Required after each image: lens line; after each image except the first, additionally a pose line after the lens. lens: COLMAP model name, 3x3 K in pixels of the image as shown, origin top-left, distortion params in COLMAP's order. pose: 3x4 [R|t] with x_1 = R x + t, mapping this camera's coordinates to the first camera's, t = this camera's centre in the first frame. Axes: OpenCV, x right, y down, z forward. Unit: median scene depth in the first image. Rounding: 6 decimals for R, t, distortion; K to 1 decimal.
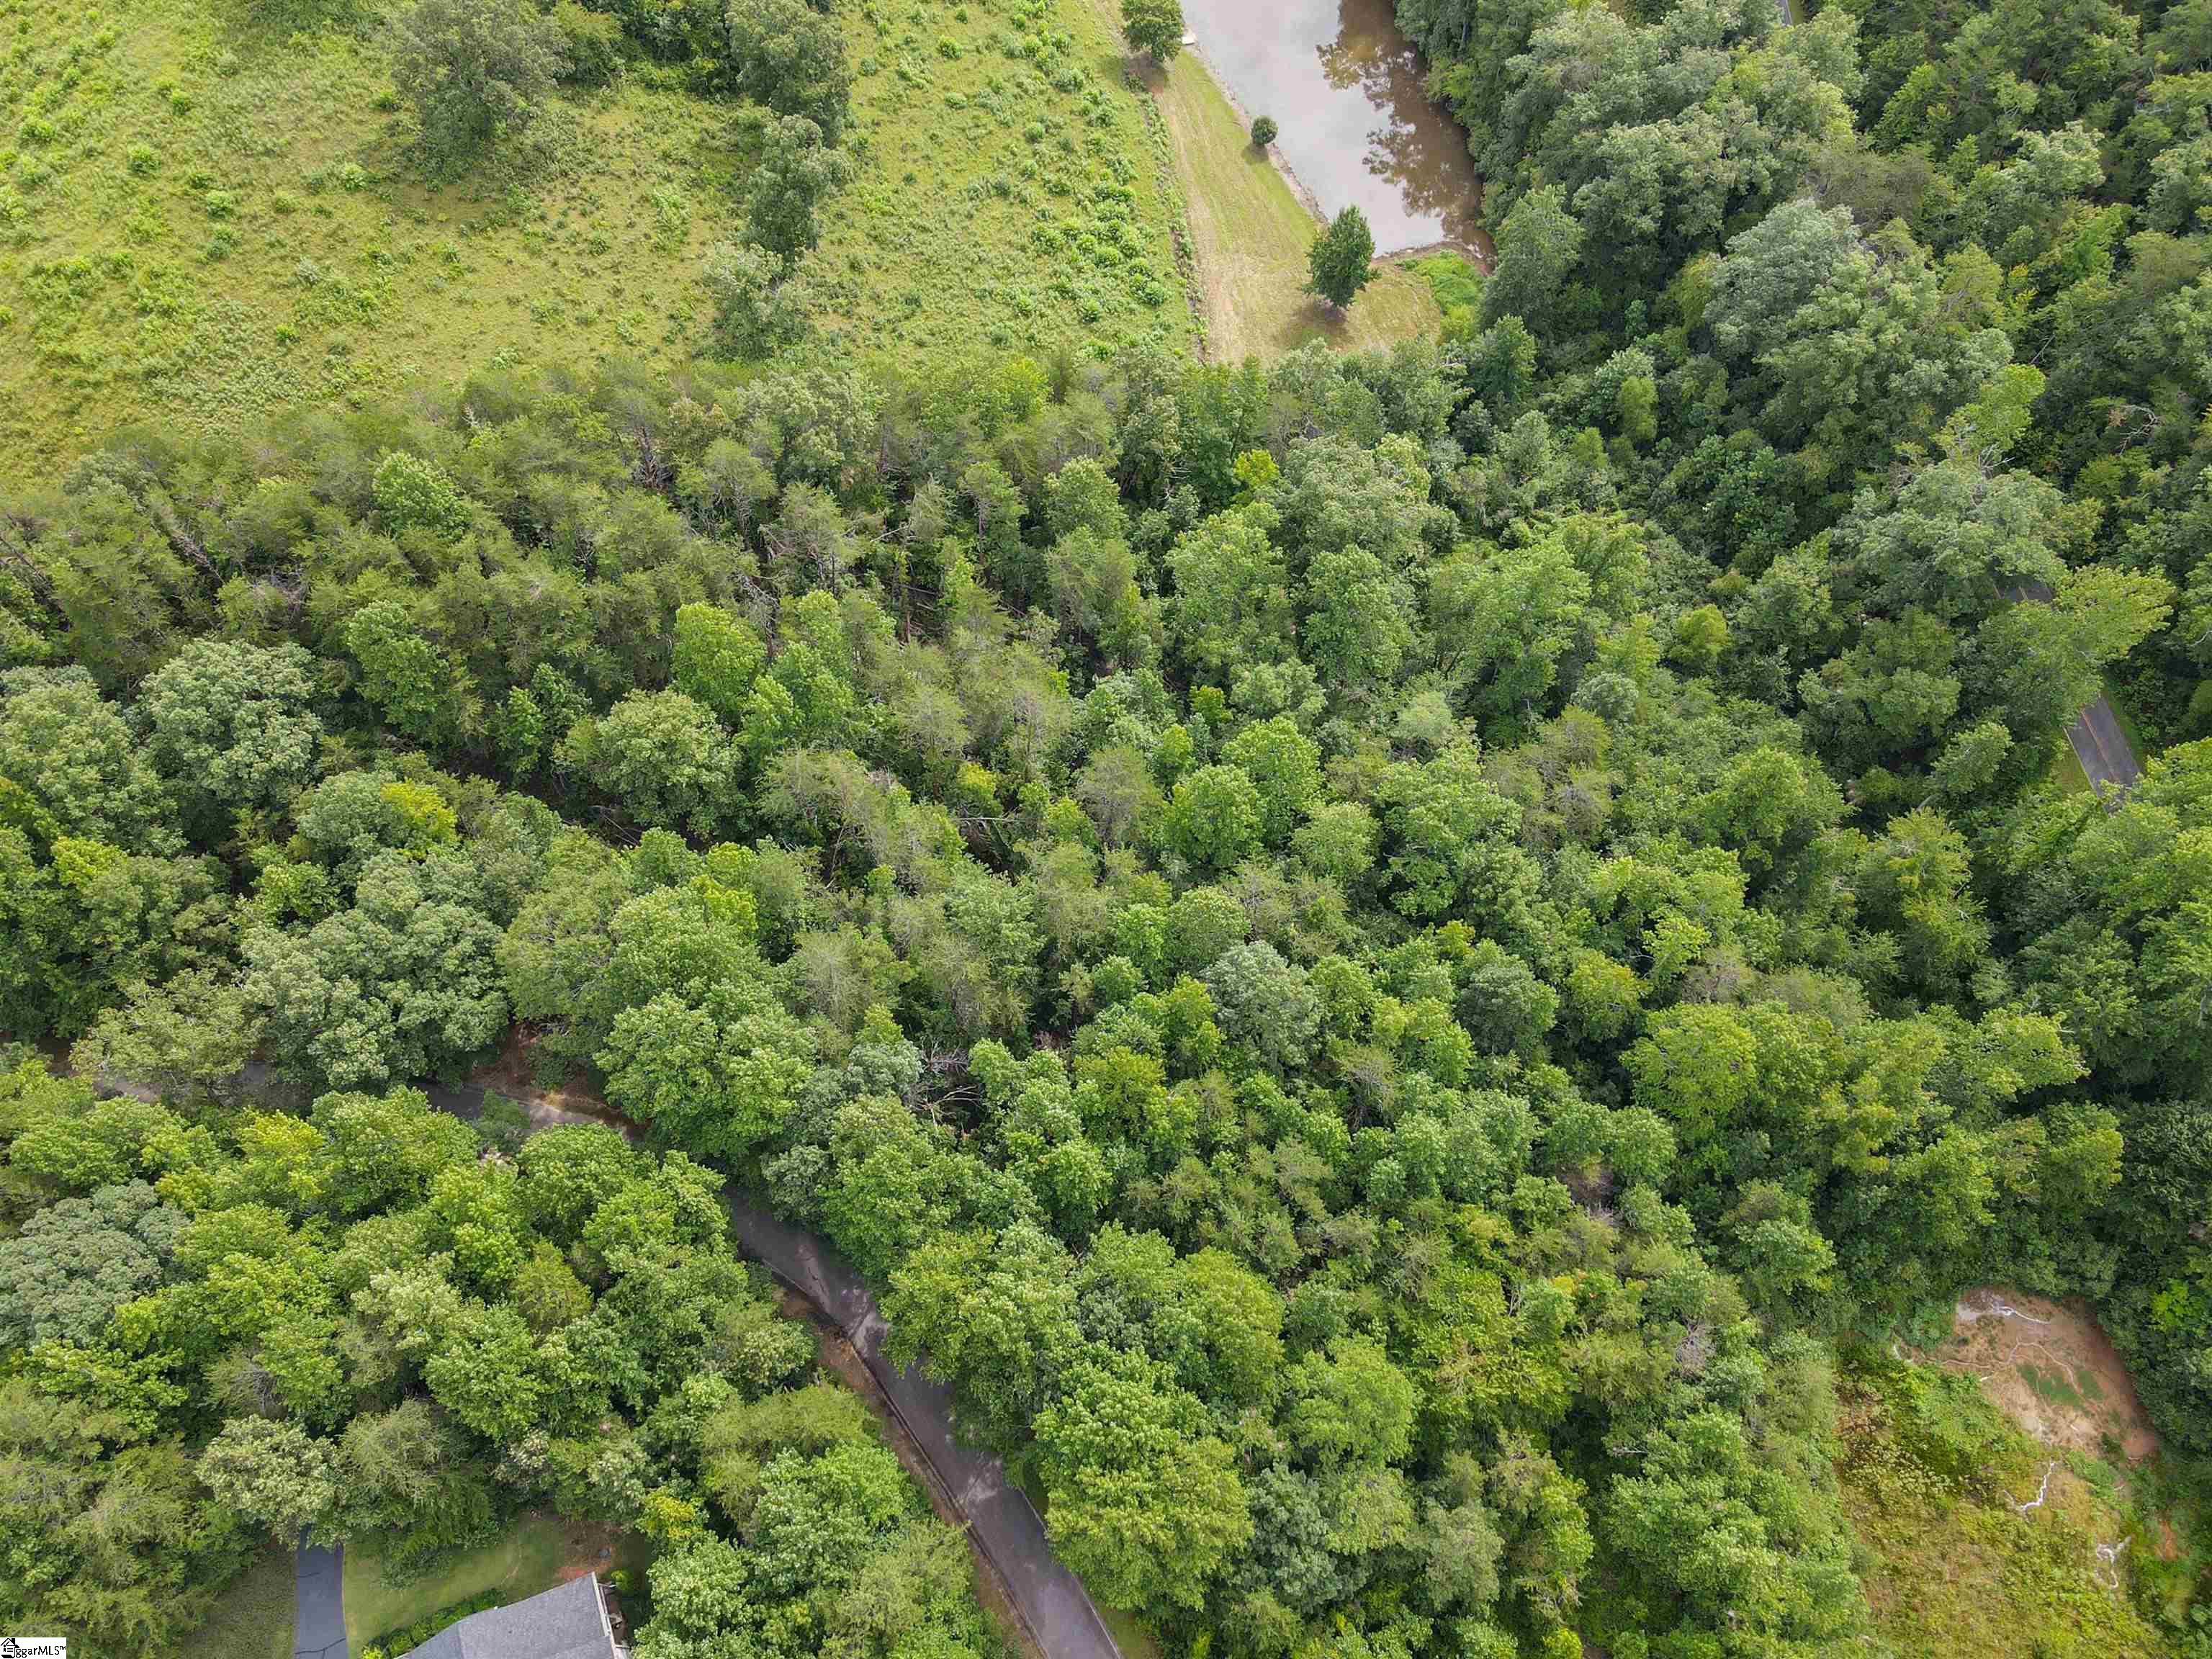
lens RADIAL K [[1592.0, 0, 1096.3], [0, 1592.0, 822.7], [0, 0, 1]] dist [0.027464, -0.006732]
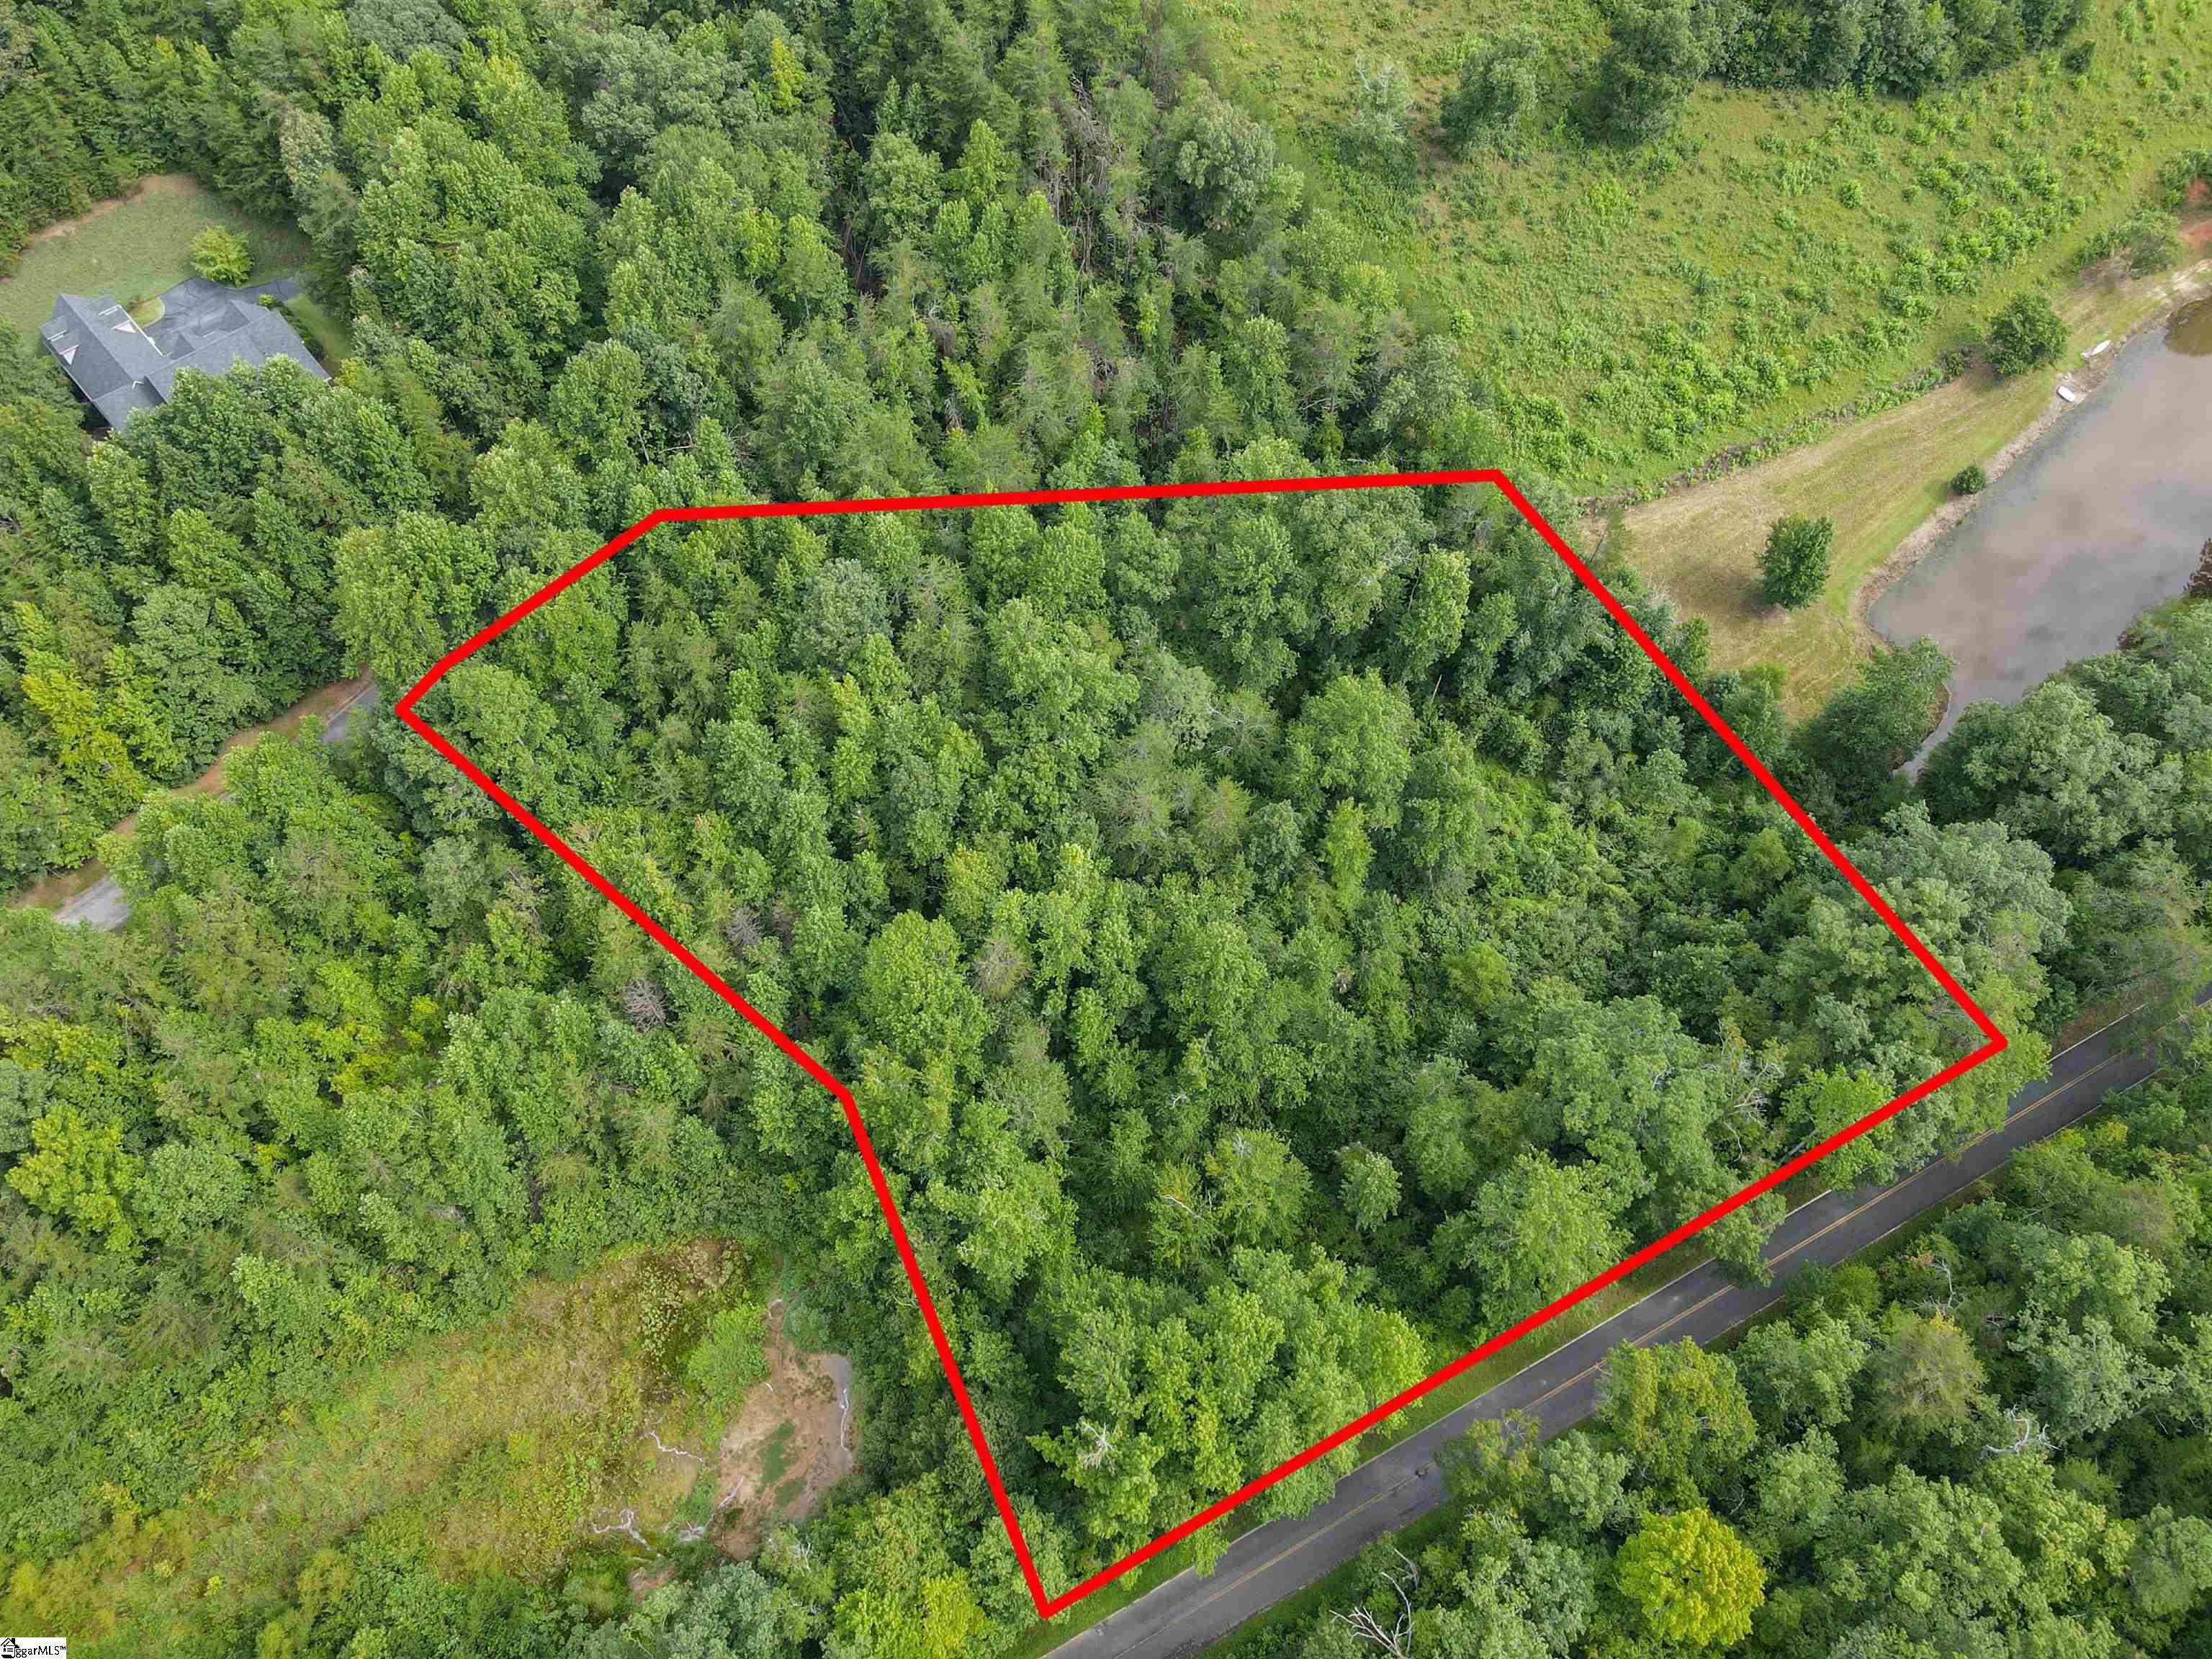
lens RADIAL K [[1592.0, 0, 1096.3], [0, 1592.0, 822.7], [0, 0, 1]] dist [0.027464, -0.006732]
pose [[0.338199, 0.818333, -0.464707, 0.701070], [-0.830409, 0.491835, 0.261760, -0.231570], [0.442766, 0.297370, 0.845890, 0.116585]]
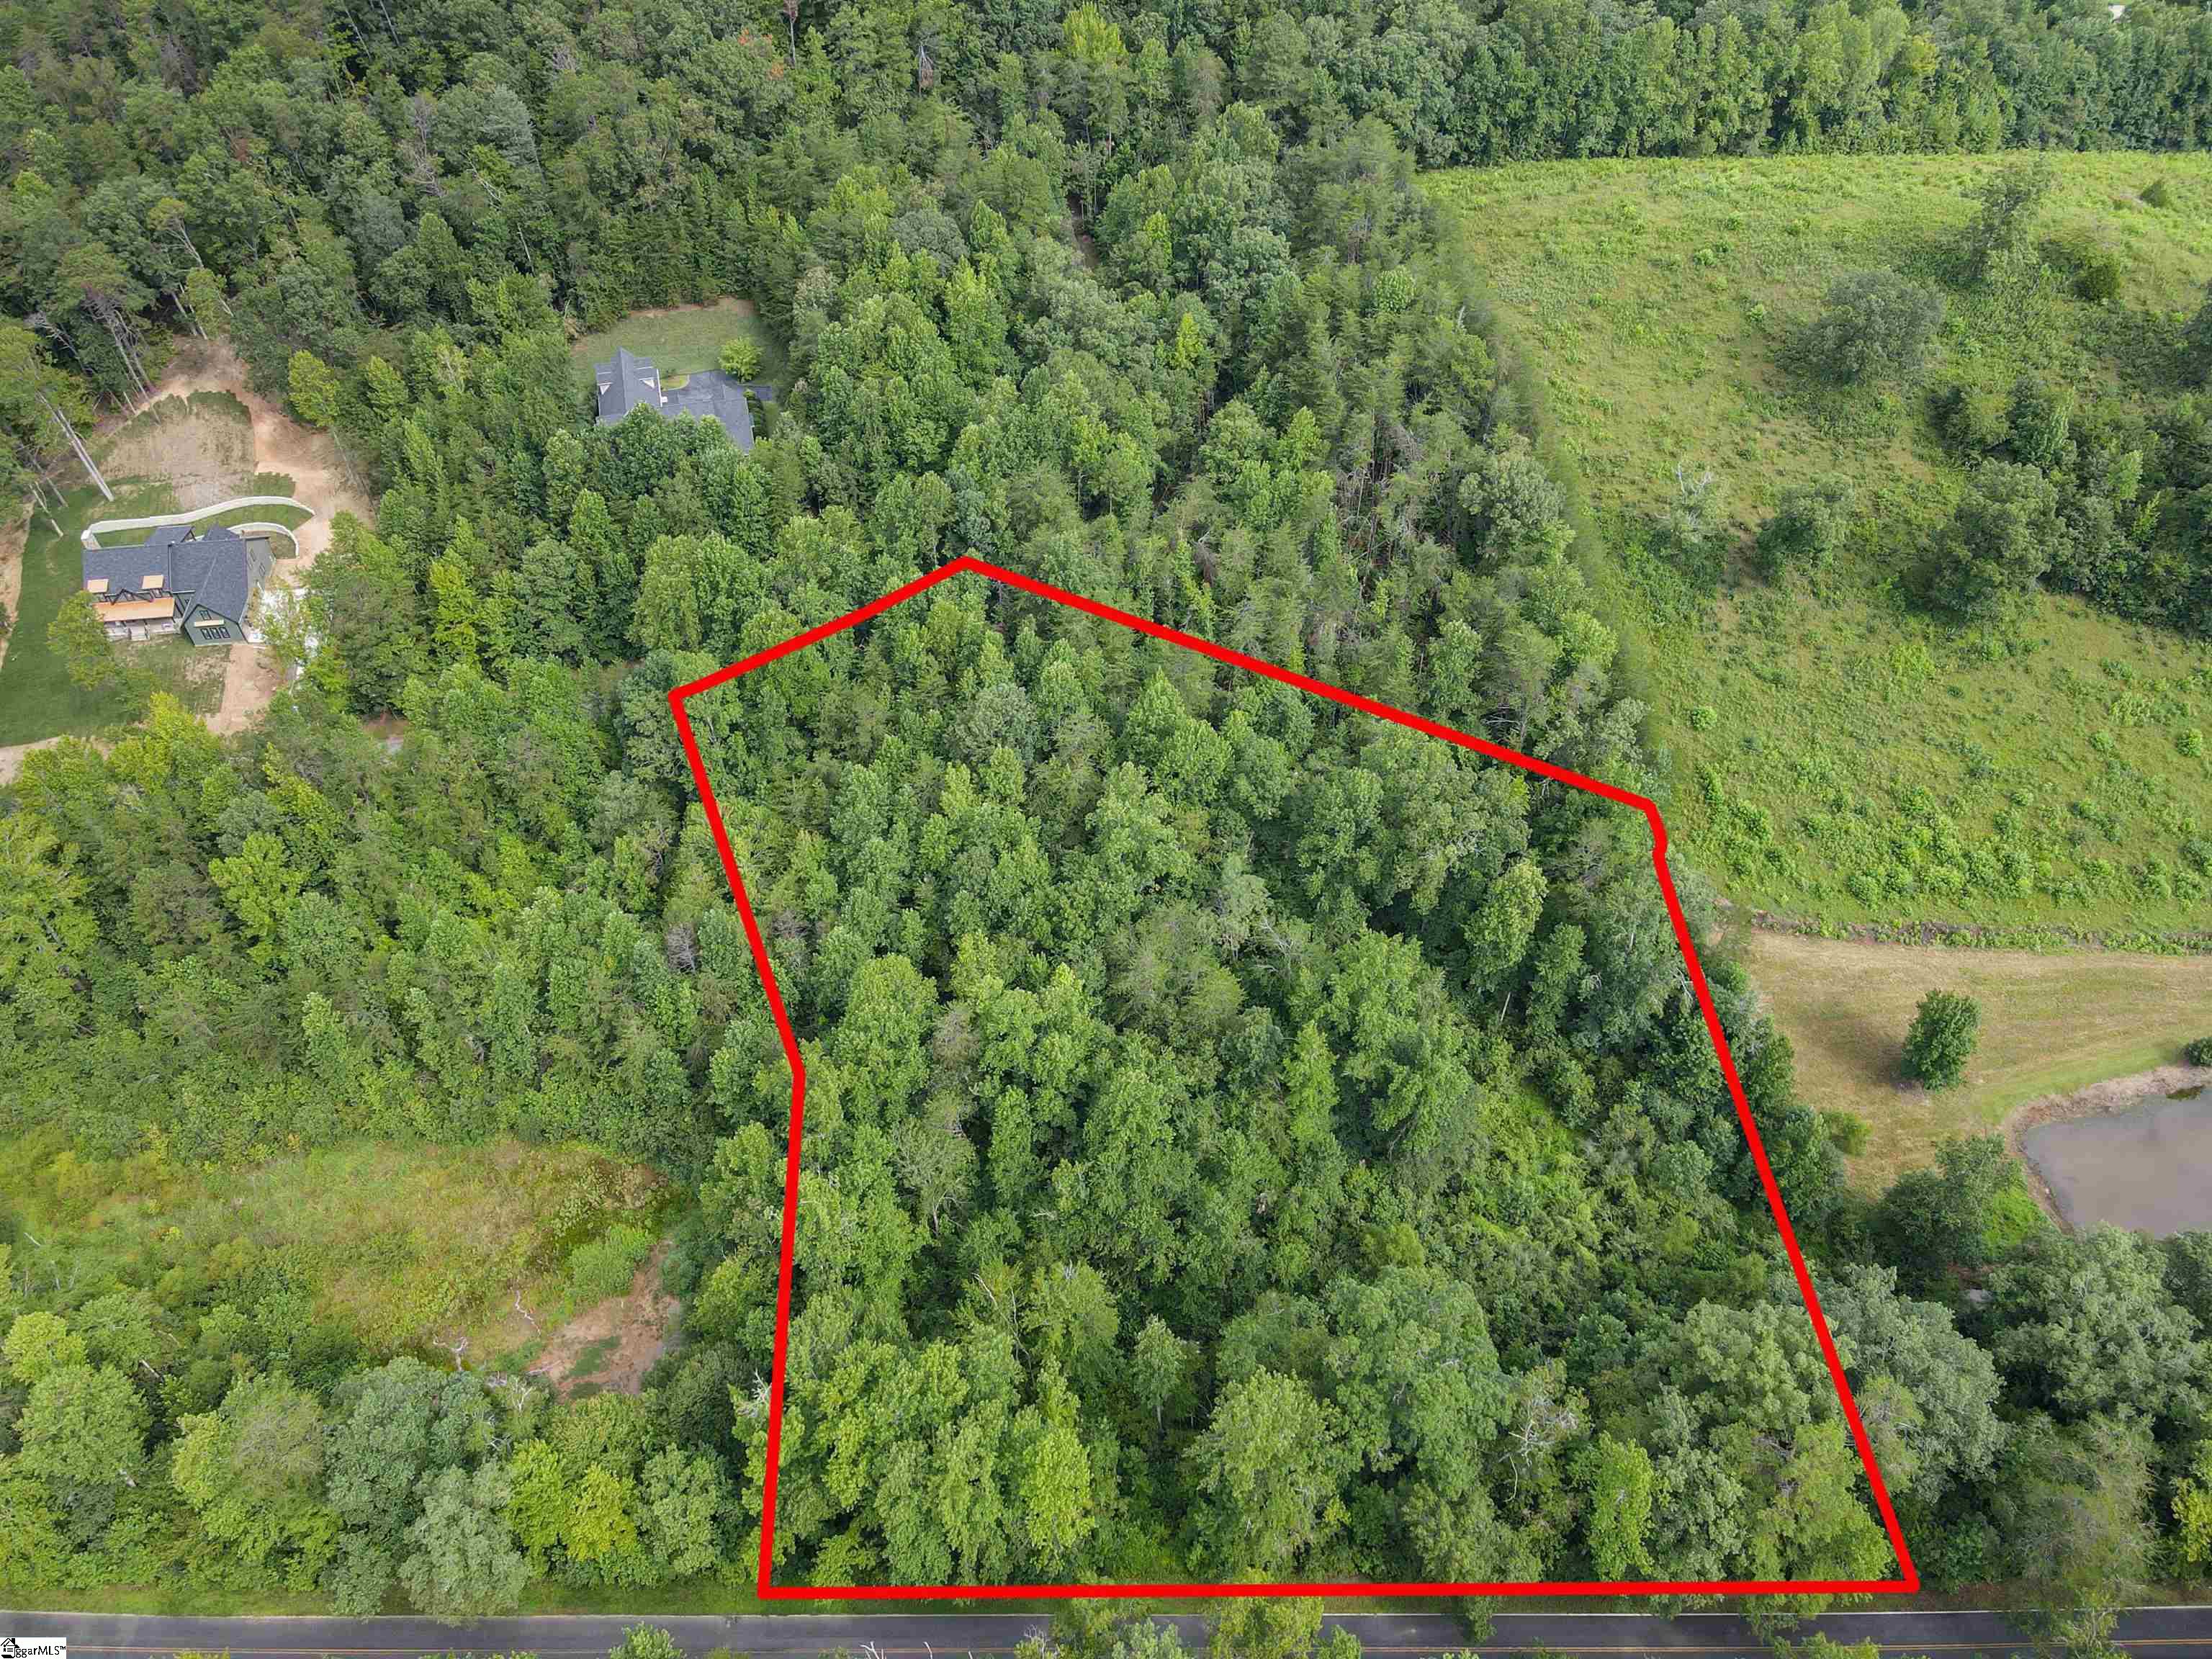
lens RADIAL K [[1598.5, 0, 1099.1], [0, 1598.5, 825.9], [0, 0, 1]] dist [0.011757, 0.023066]
pose [[-0.145800, 0.732007, -0.665513, 0.884392], [-0.867494, 0.228798, 0.441708, -0.457107], [0.475601, 0.641729, 0.601653, 0.233107]]
